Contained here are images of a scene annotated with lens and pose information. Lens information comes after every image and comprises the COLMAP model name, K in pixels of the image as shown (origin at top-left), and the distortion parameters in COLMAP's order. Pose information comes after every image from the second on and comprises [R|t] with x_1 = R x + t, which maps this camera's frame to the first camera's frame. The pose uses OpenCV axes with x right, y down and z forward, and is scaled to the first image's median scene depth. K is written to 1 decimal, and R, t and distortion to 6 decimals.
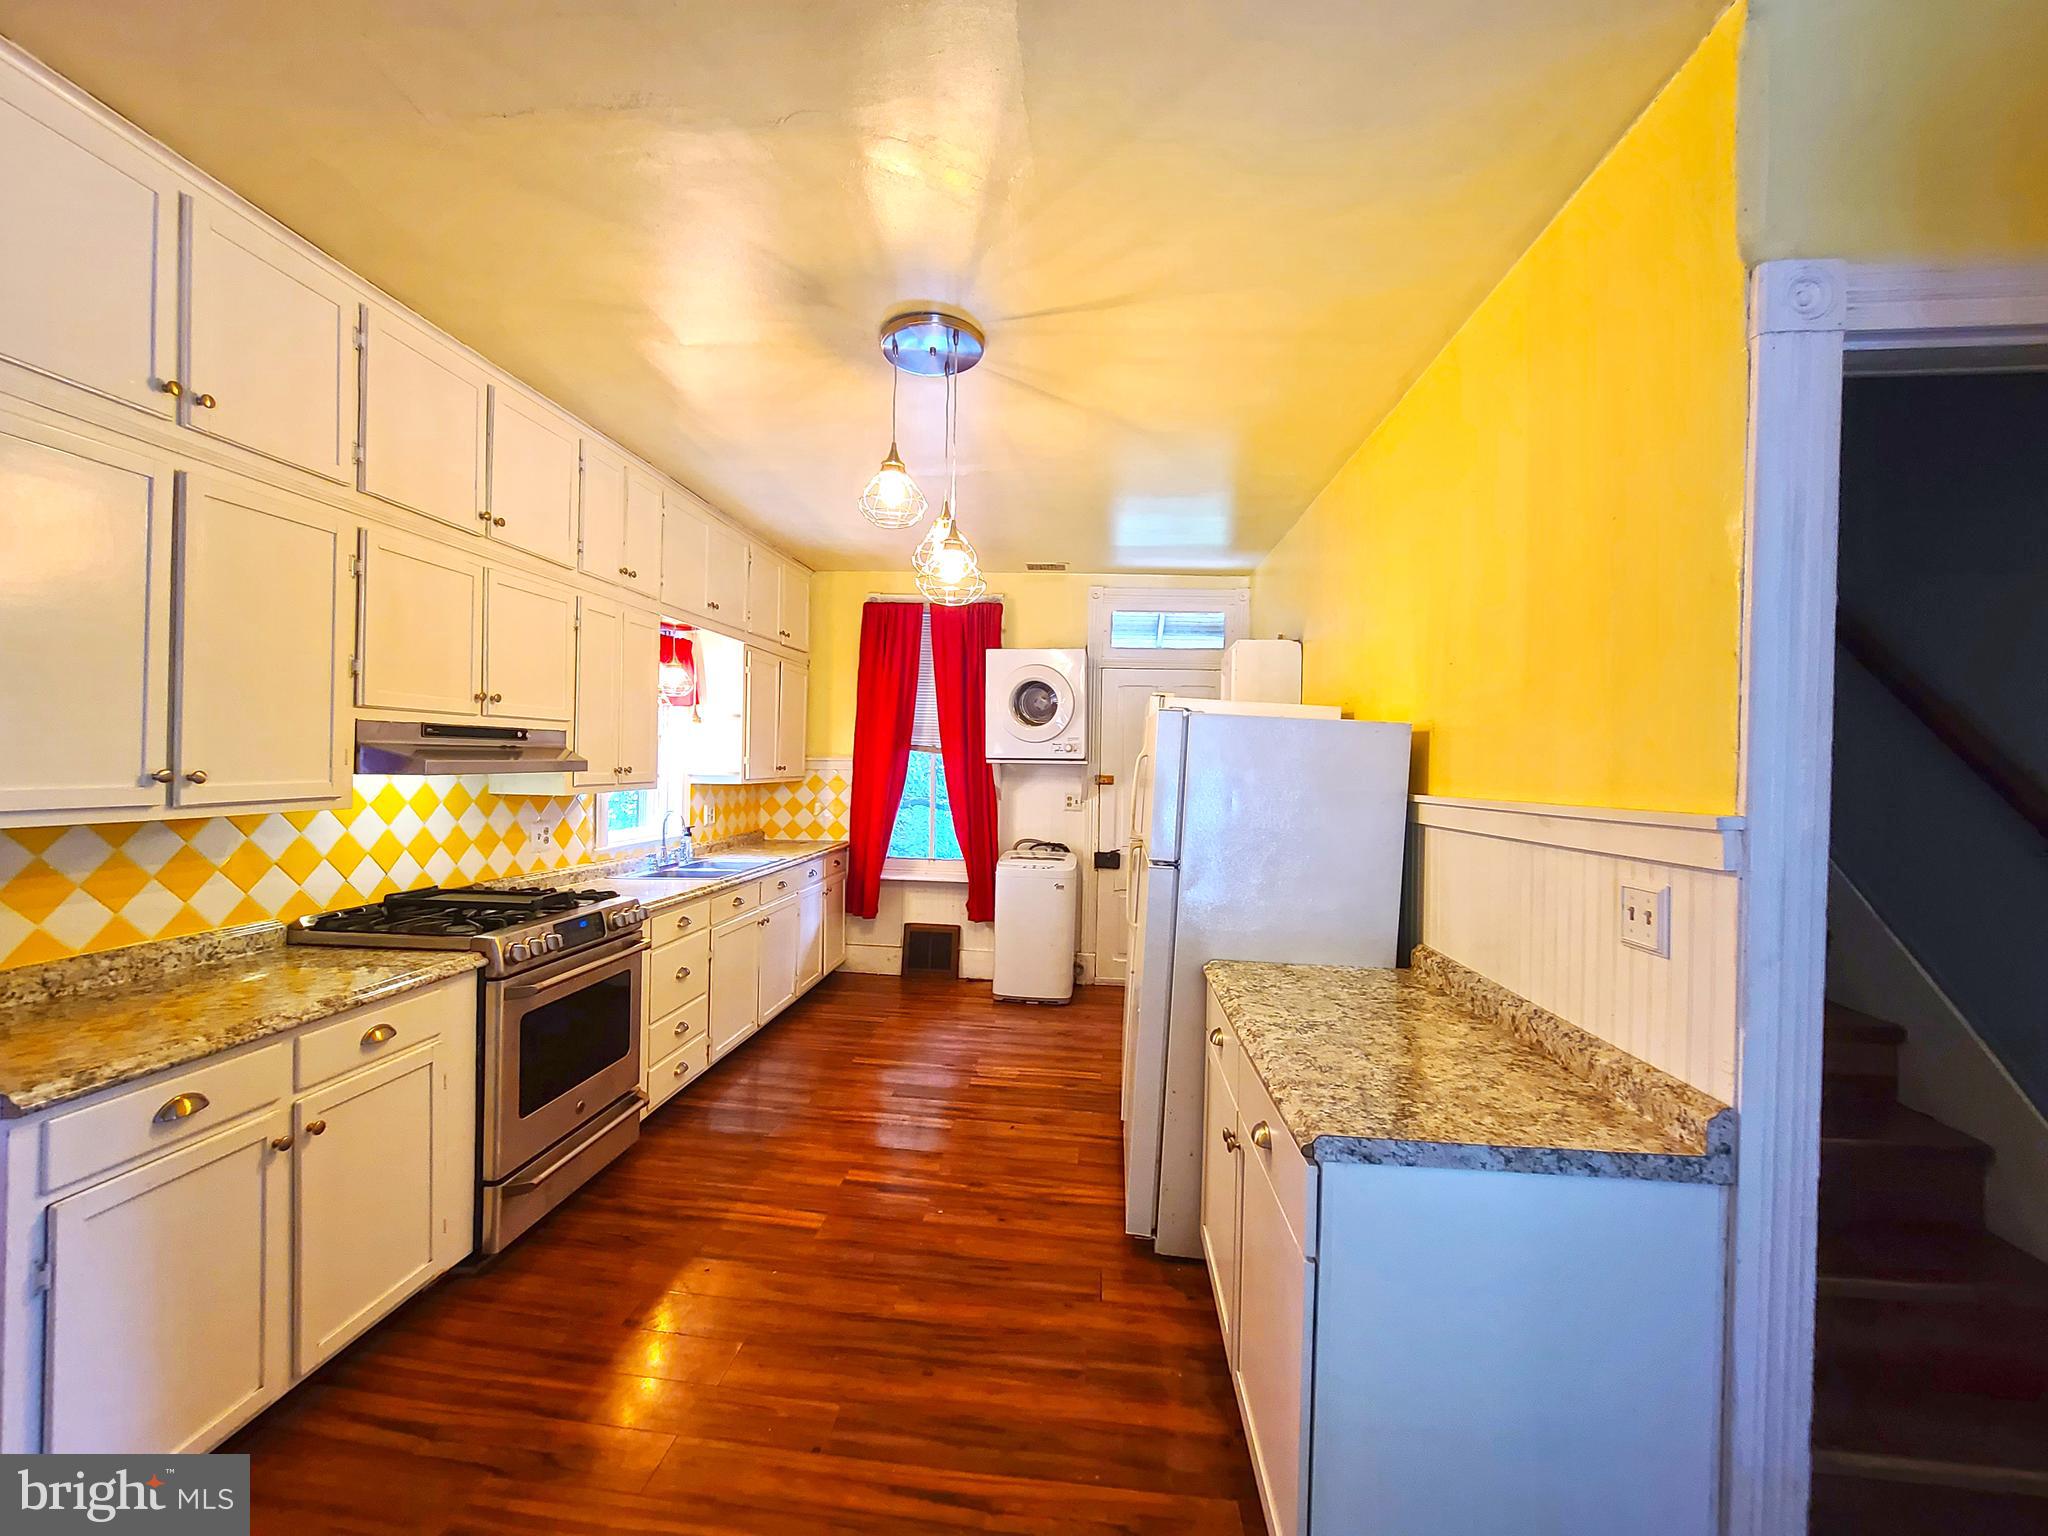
lens RADIAL K [[847.2, 0, 1026.5], [0, 847.2, 764.5], [0, 0, 1]] dist [-0.002133, -0.000498]
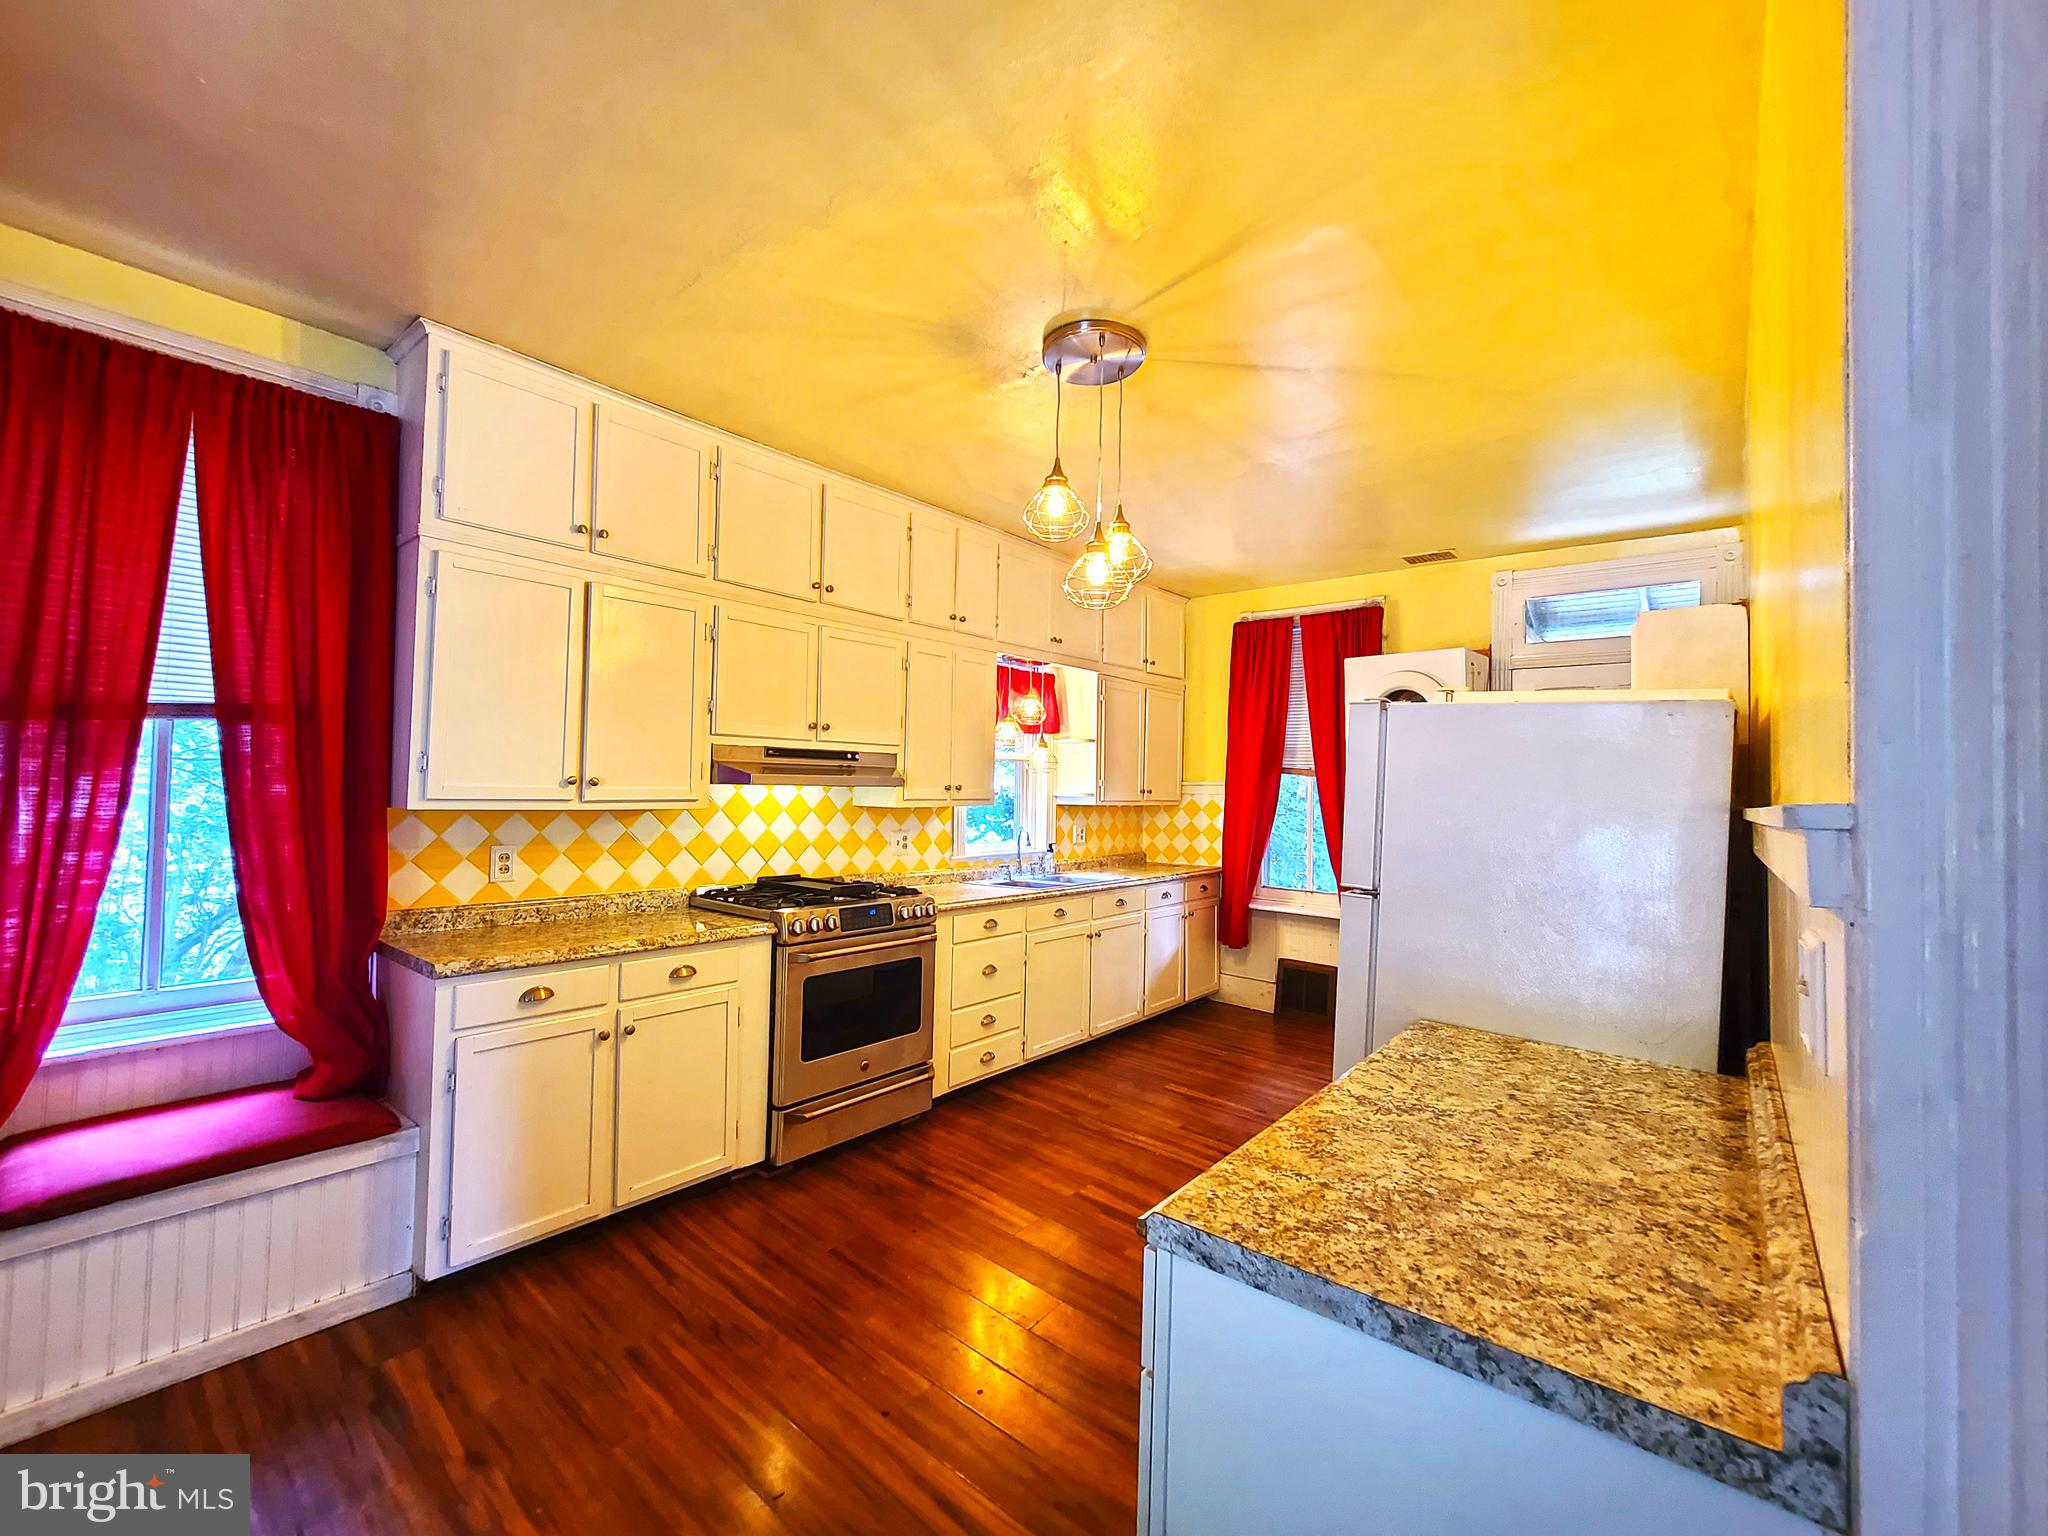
lens RADIAL K [[847.2, 0, 1026.1], [0, 847.2, 764.6], [0, 0, 1]] dist [-0.002133, -0.000498]
pose [[0.819987, -0.019827, -0.572039, 0.395320], [-0.005048, 0.999110, -0.041866, 0.033764], [0.572360, 0.037217, 0.819157, 0.156789]]
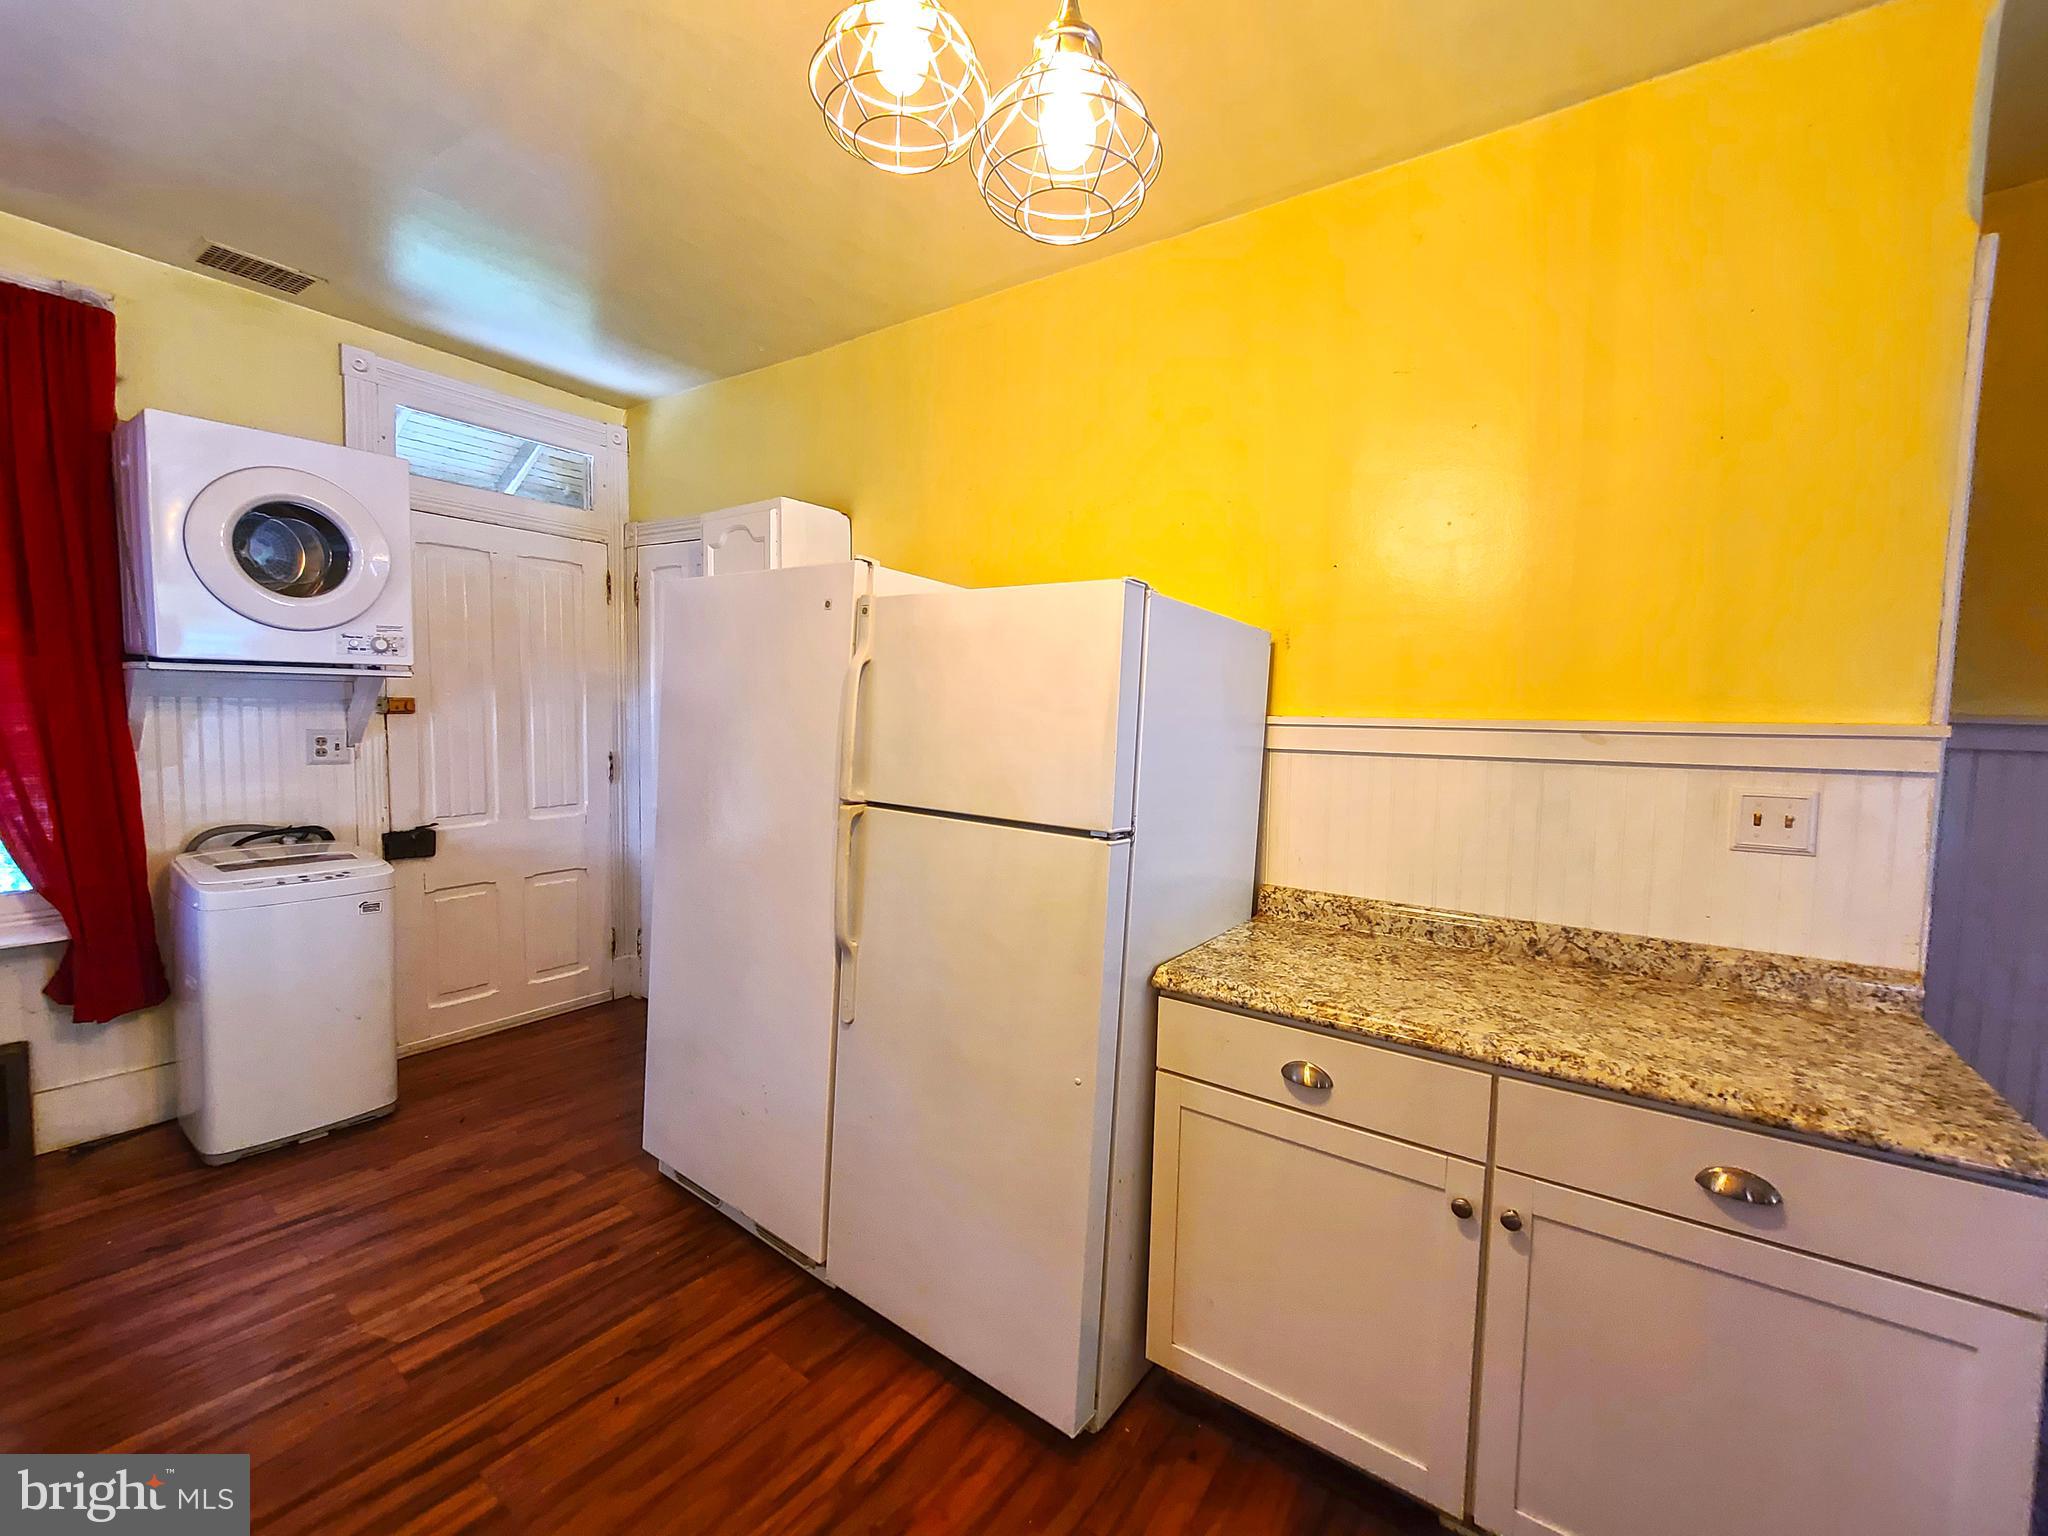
lens RADIAL K [[847.2, 0, 1021.1], [0, 847.2, 765.4], [0, 0, 1]] dist [-0.002133, -0.000498]
pose [[0.509576, -0.068921, 0.857661, -0.429596], [-0.007636, 0.996385, 0.084606, 0.015980], [-0.860392, -0.049663, 0.507207, 0.810179]]
